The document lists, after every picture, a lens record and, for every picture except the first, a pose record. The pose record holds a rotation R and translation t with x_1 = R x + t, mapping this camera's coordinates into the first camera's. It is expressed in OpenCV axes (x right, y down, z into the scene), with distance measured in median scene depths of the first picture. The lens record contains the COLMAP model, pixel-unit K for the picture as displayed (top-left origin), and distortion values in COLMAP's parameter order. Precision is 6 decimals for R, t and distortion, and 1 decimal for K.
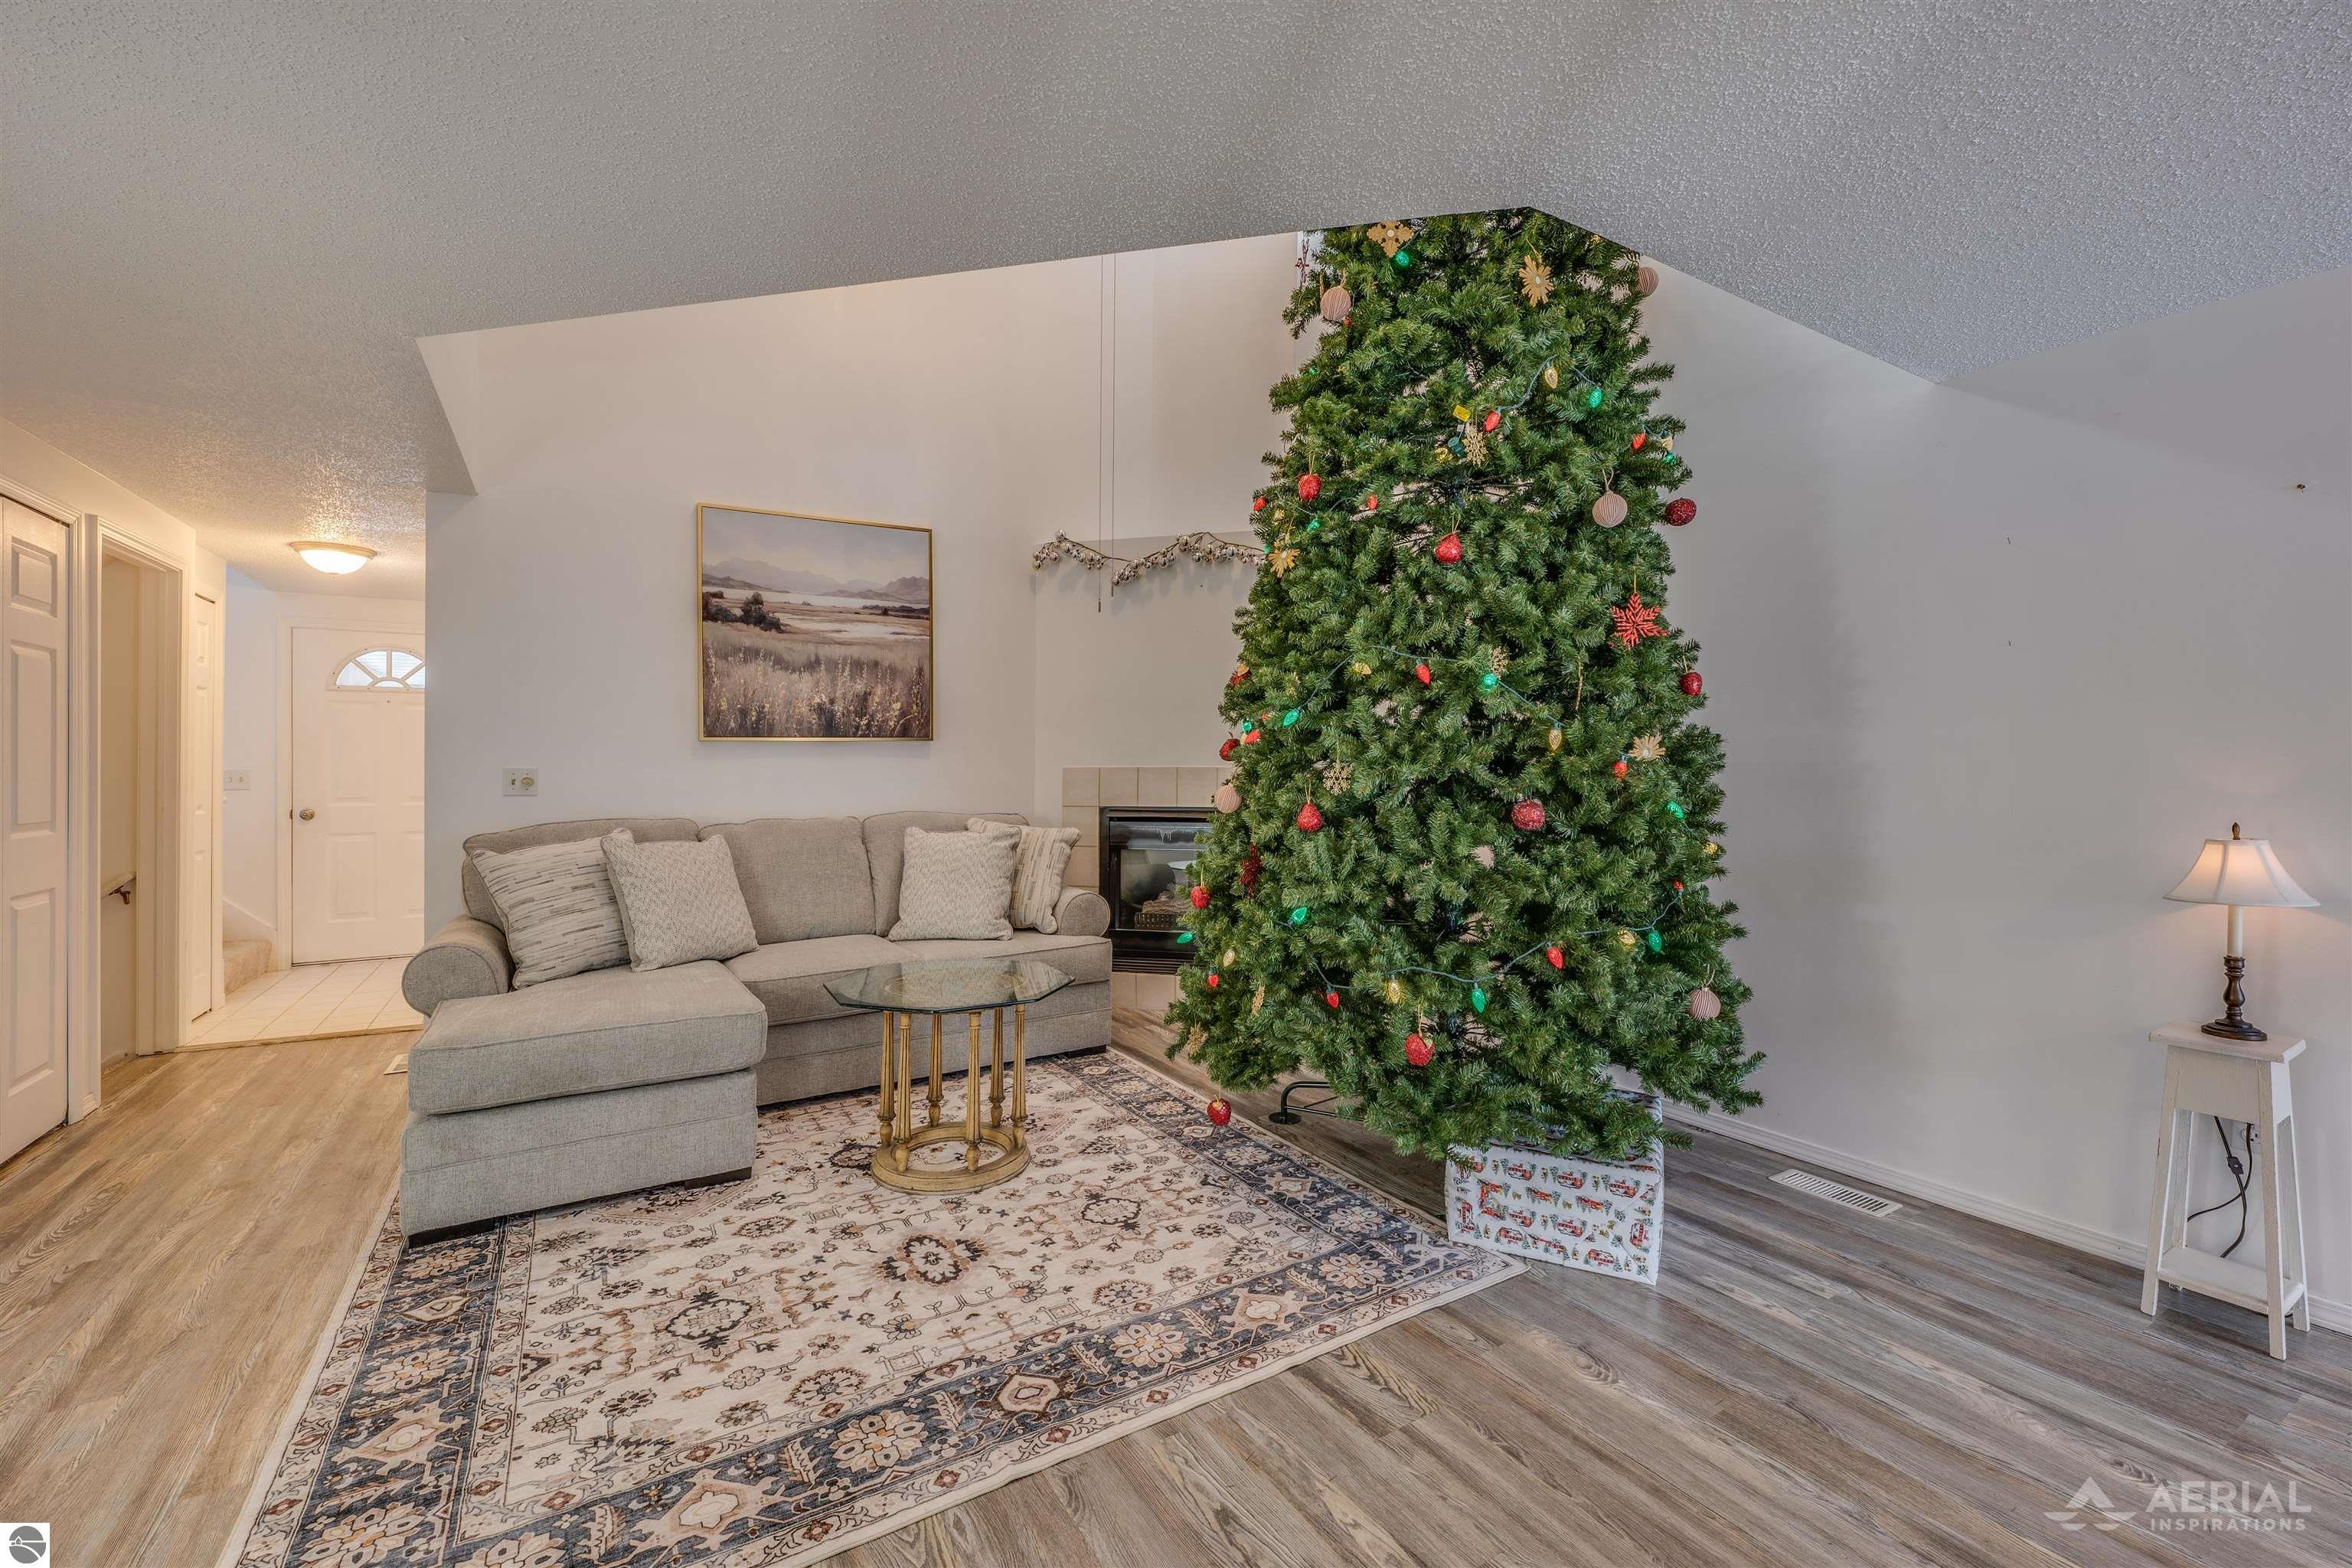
lens RADIAL K [[974.9, 0, 1169.7], [0, 974.9, 768.7], [0, 0, 1]] dist [-0.003419, 0.000574]
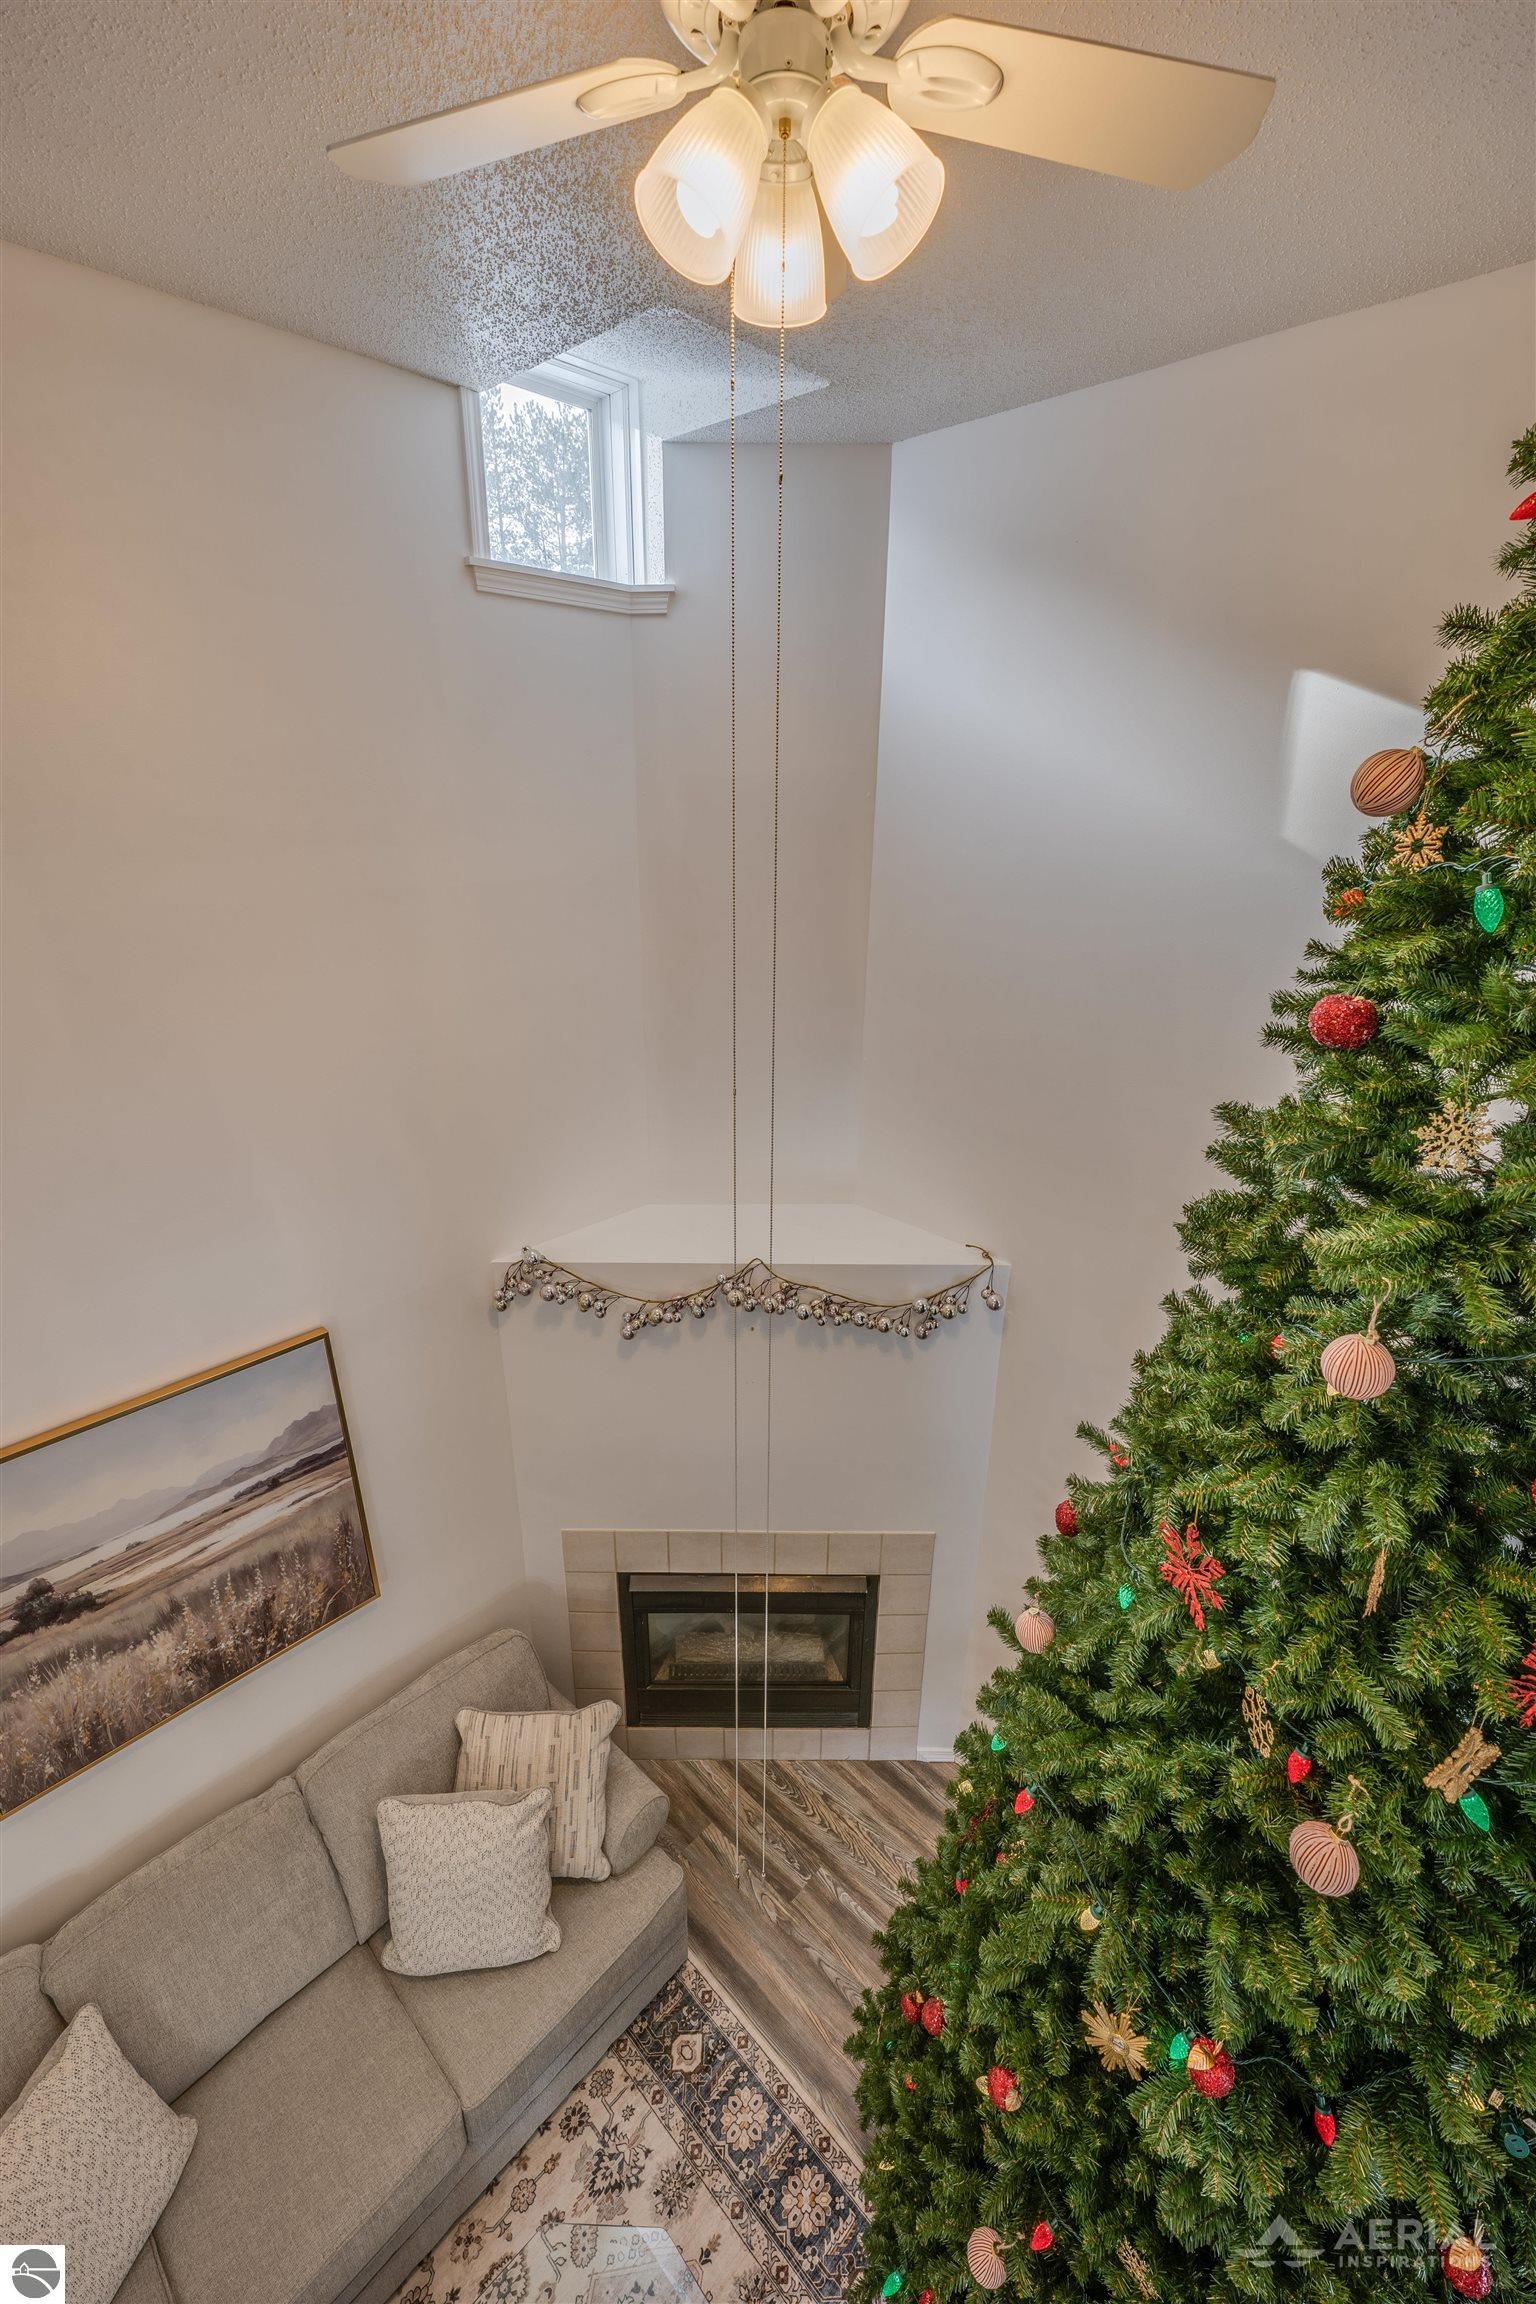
lens RADIAL K [[947.7, 0, 773.0], [0, 947.7, 1153.8], [0, 0, 1]] dist [-0.000272, -0.000108]
pose [[0.967943, -0.086716, 0.235726, -0.242037], [-0.003399, 0.933903, 0.357510, -1.278849], [-0.251147, -0.346851, 0.903670, 0.999924]]
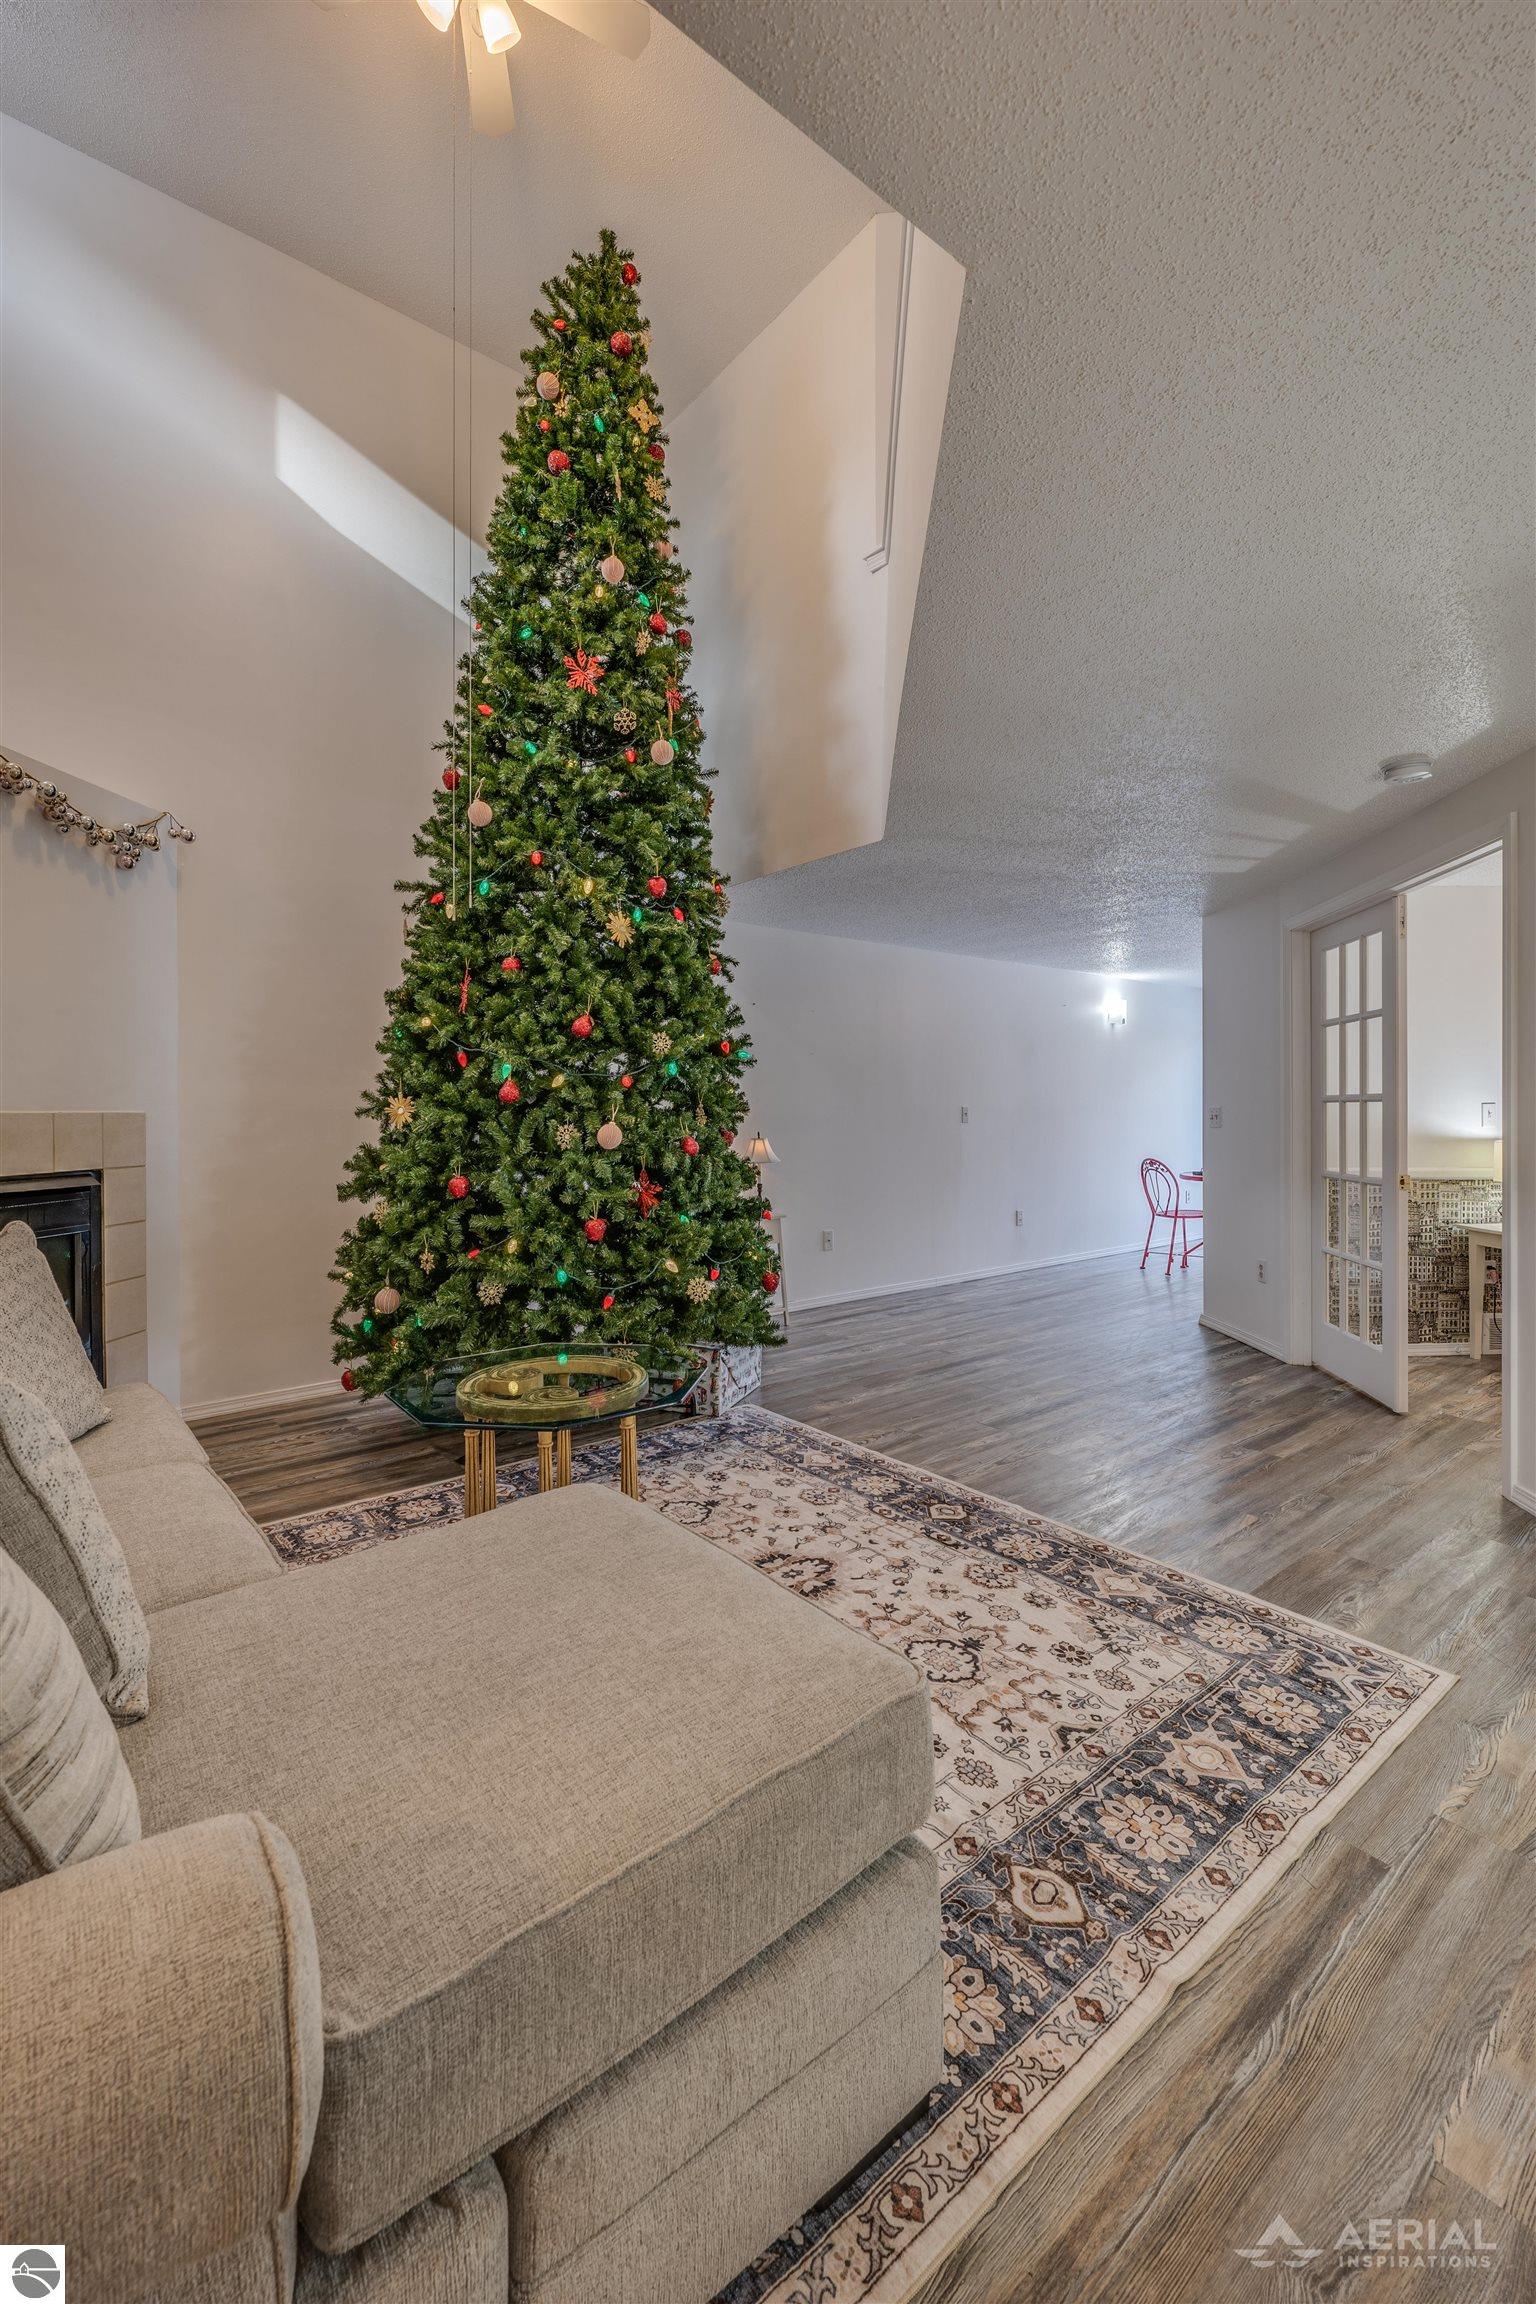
lens RADIAL K [[947.7, 0, 750.9], [0, 947.7, 1135.6], [0, 0, 1]] dist [-0.000272, -0.000108]
pose [[-0.116856, -0.020754, 0.992932, -1.458590], [0.011944, 0.999680, 0.022301, 0.004733], [-0.993077, 0.014465, -0.116571, 1.351798]]
